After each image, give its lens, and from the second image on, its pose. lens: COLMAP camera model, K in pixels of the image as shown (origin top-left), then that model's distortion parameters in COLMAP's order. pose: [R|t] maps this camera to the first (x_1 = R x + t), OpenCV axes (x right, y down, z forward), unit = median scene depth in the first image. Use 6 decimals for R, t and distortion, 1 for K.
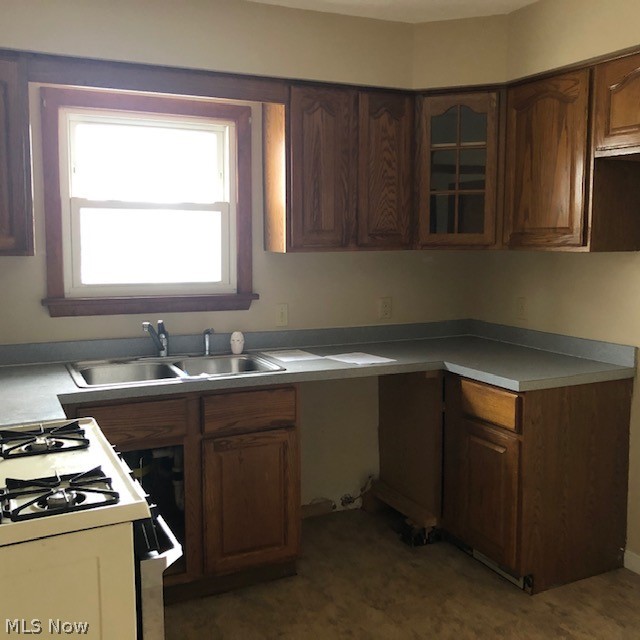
lens RADIAL K [[722.3, 0, 322.2], [0, 722.3, 322.9], [0, 0, 1]] dist [0.022549, 0.000000]
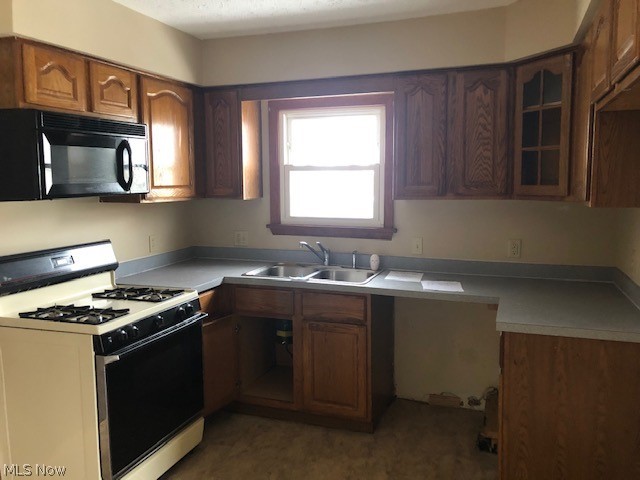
lens RADIAL K [[527.0, 0, 318.8], [0, 527.0, 236.6], [0, 0, 1]] dist [0.003819, -0.050060]
pose [[0.675736, 0.070733, -0.733742, 0.570211], [-0.081841, 0.996431, 0.020686, -0.035498], [0.732586, 0.046072, 0.679113, 0.217788]]
